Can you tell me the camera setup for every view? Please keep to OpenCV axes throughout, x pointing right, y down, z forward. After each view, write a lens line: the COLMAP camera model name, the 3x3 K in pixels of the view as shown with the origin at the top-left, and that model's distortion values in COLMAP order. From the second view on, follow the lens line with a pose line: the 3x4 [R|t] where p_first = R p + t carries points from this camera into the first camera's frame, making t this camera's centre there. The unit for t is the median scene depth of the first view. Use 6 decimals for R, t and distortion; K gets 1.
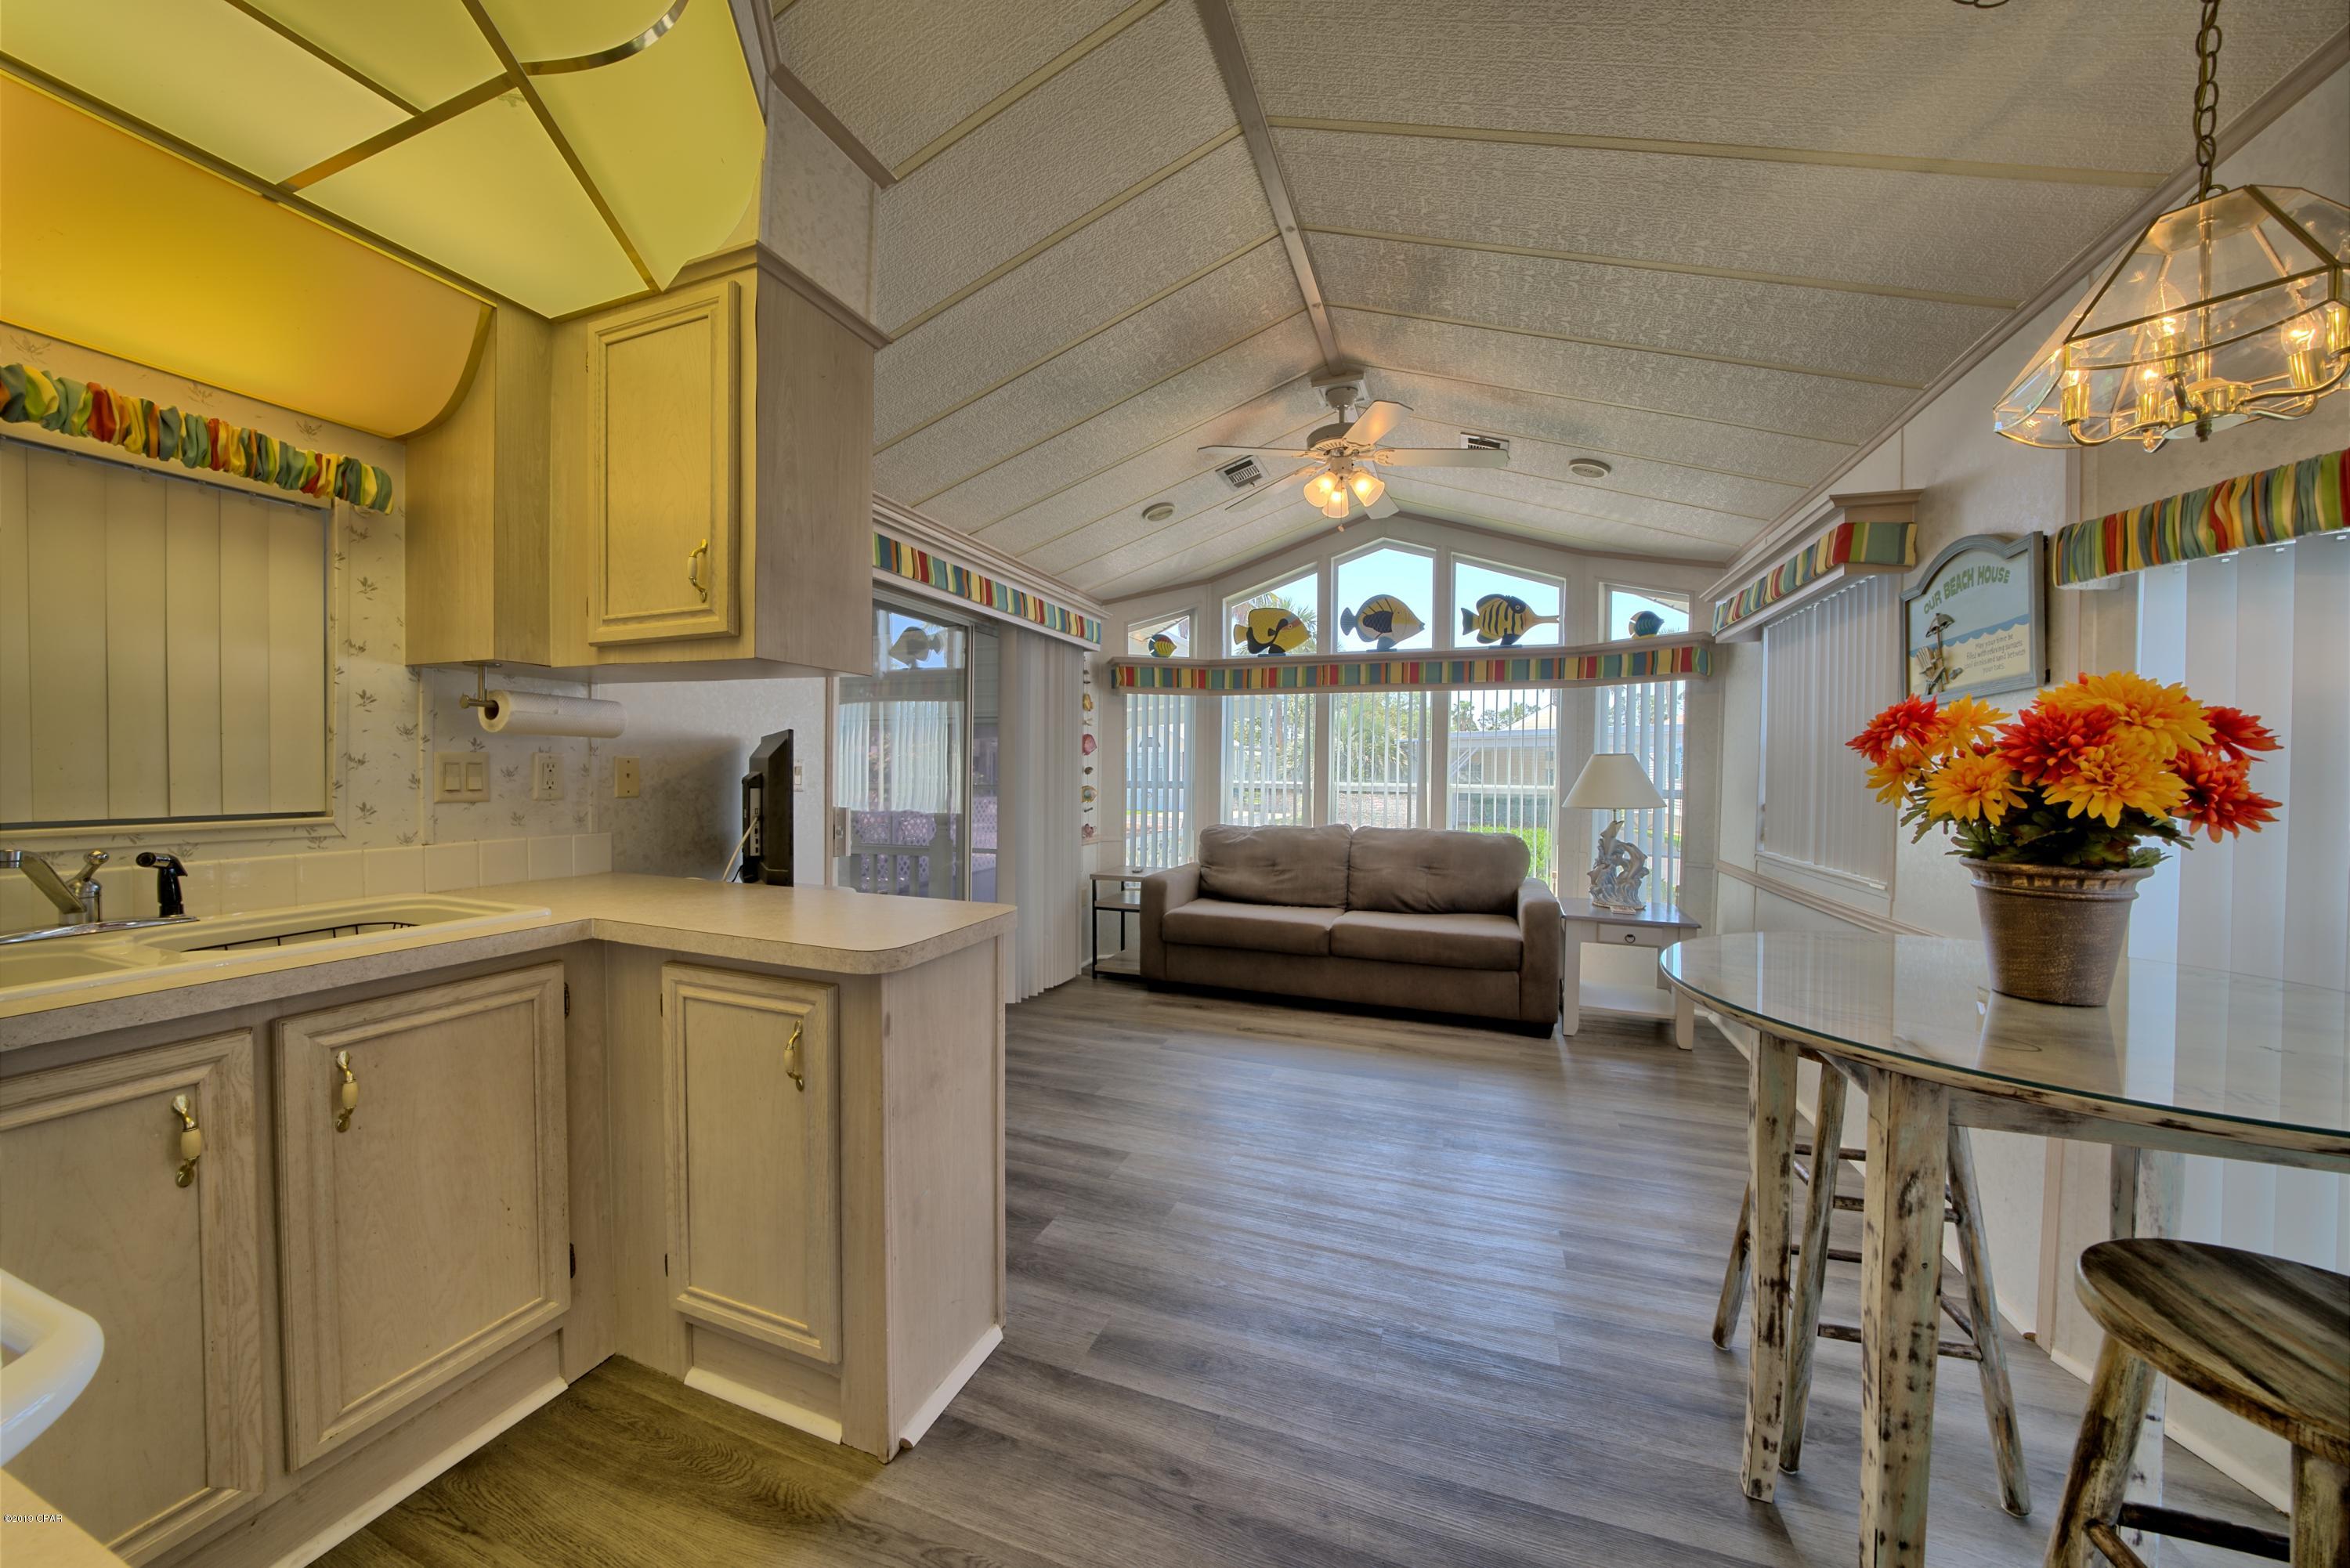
lens RADIAL K [[805.9, 0, 1175.4], [0, 805.9, 779.0], [0, 0, 1]] dist [-0.016177, 0.002458]
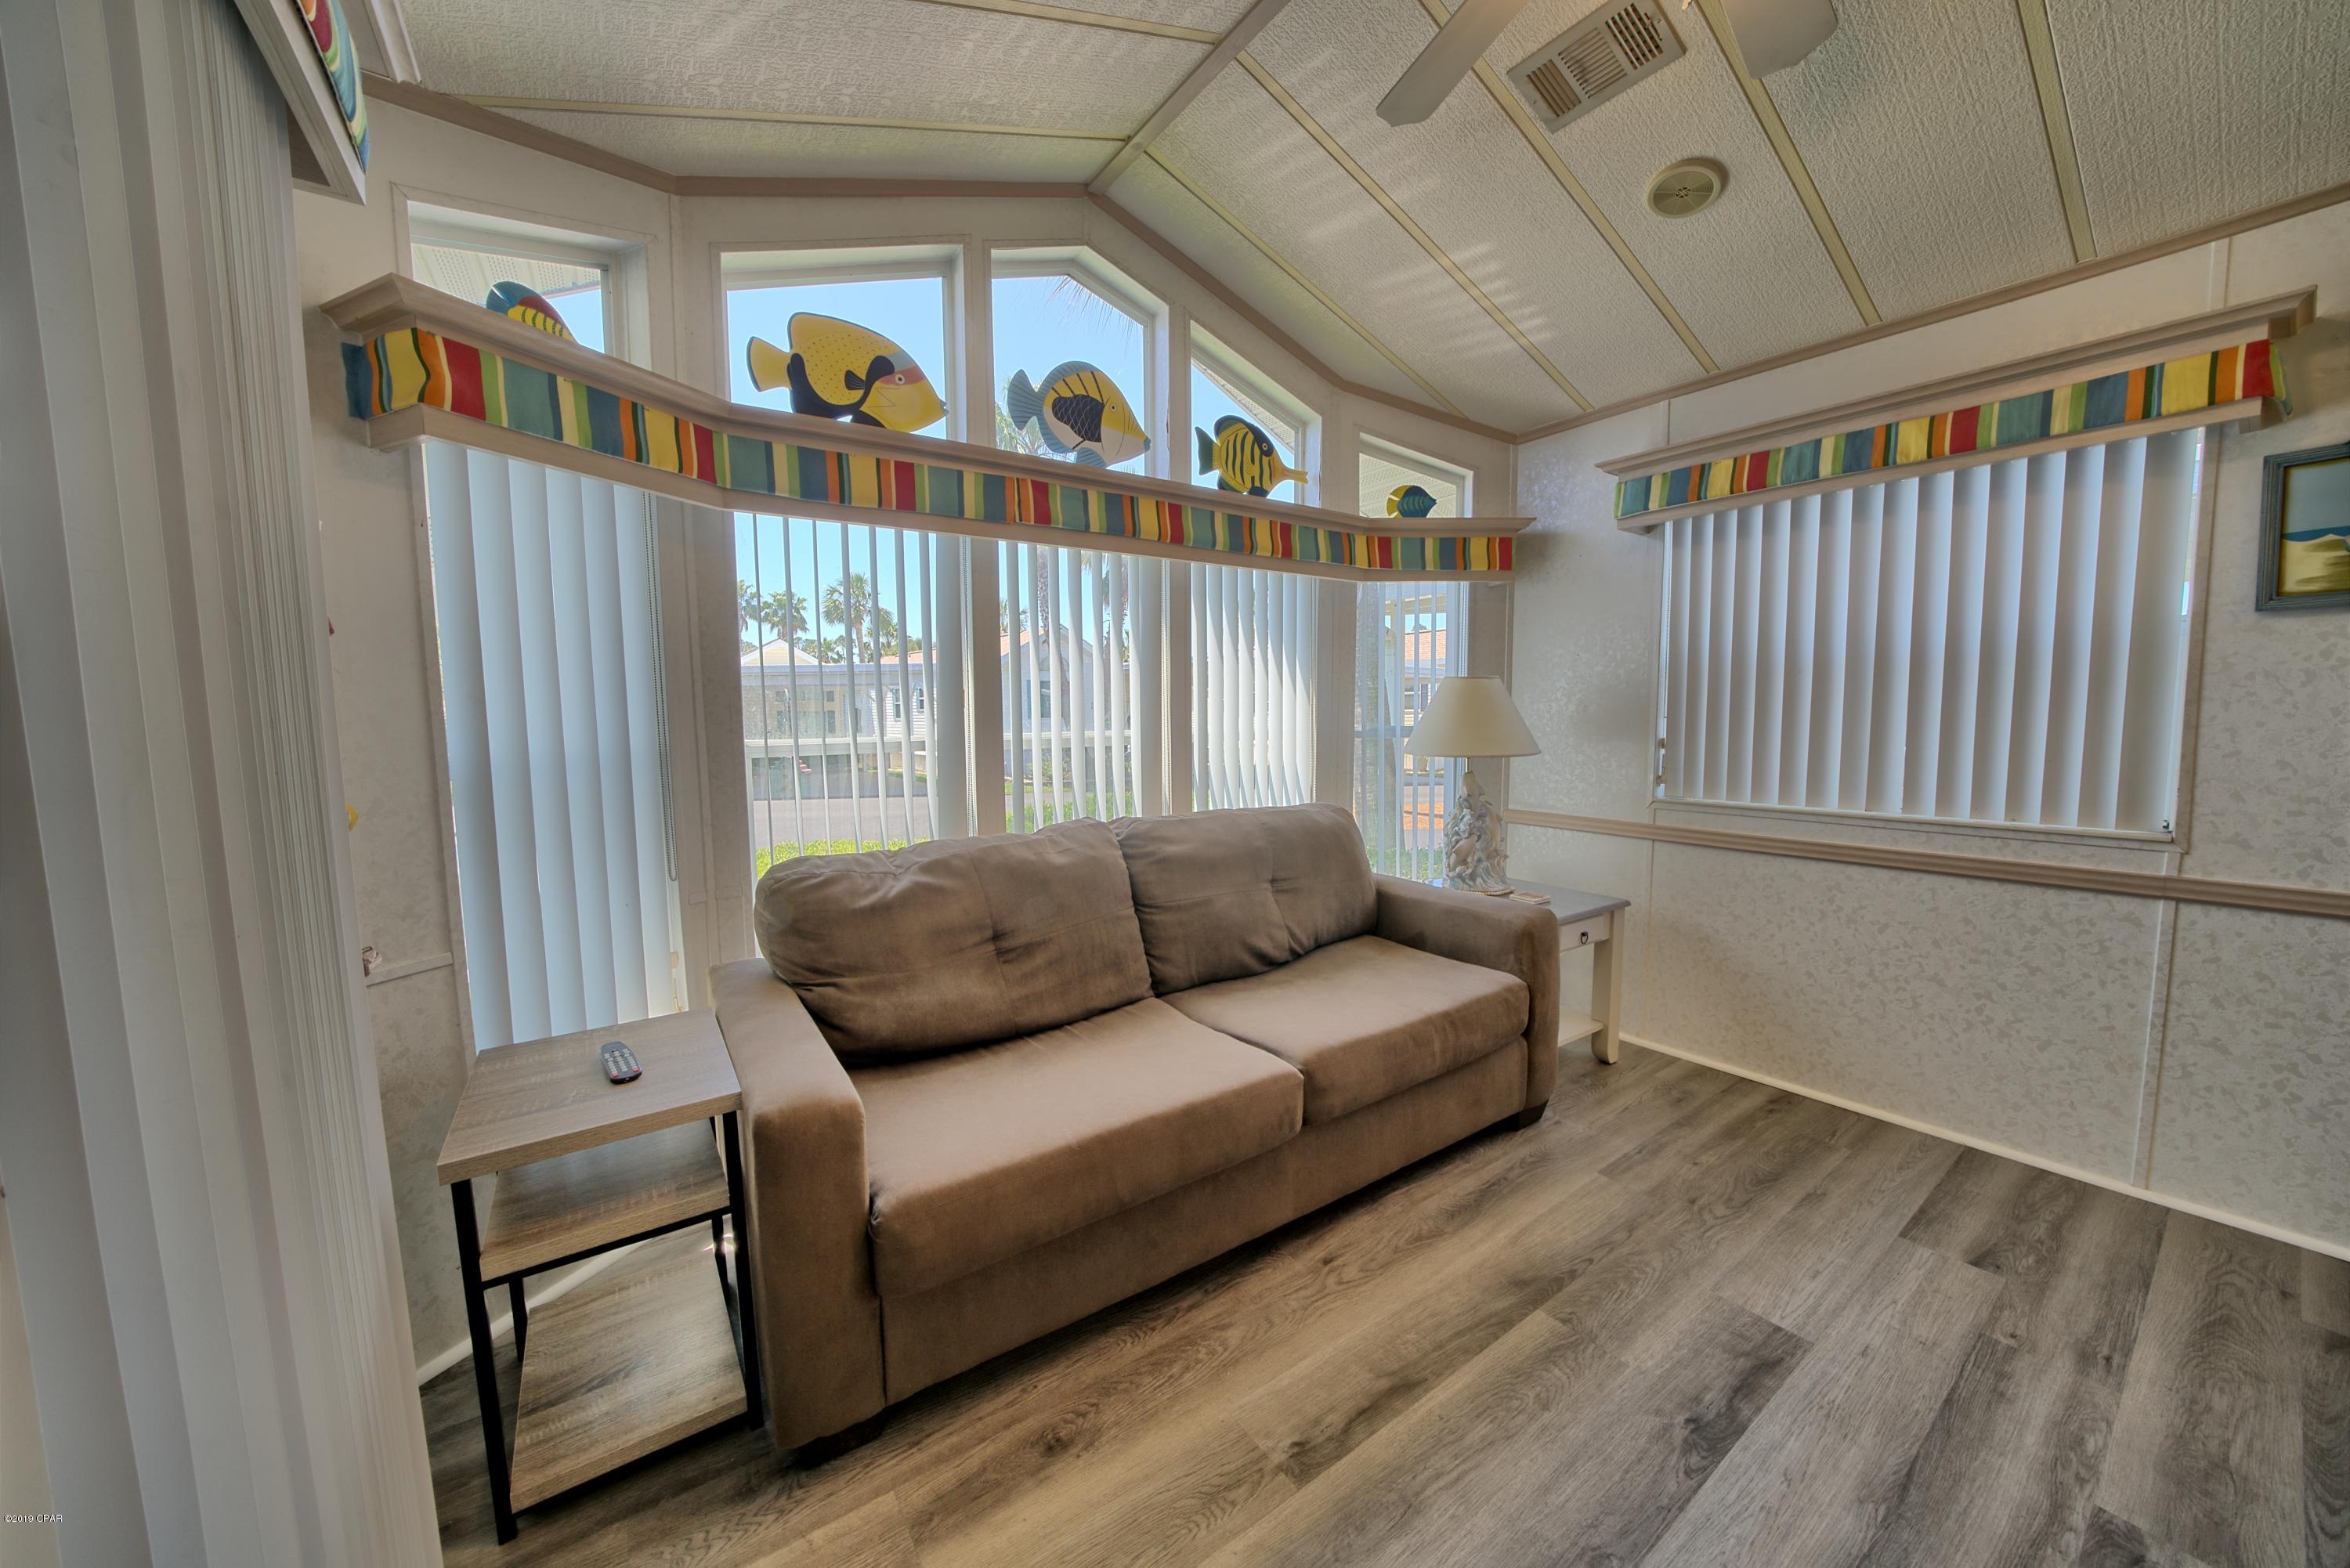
lens RADIAL K [[805.9, 0, 1163.2], [0, 805.9, 778.9], [0, 0, 1]] dist [-0.016177, 0.002458]
pose [[0.577891, -0.086639, 0.811502, -0.153811], [0.039371, 0.996151, 0.078316, -0.004259], [-0.815164, -0.013308, 0.579077, 0.680175]]
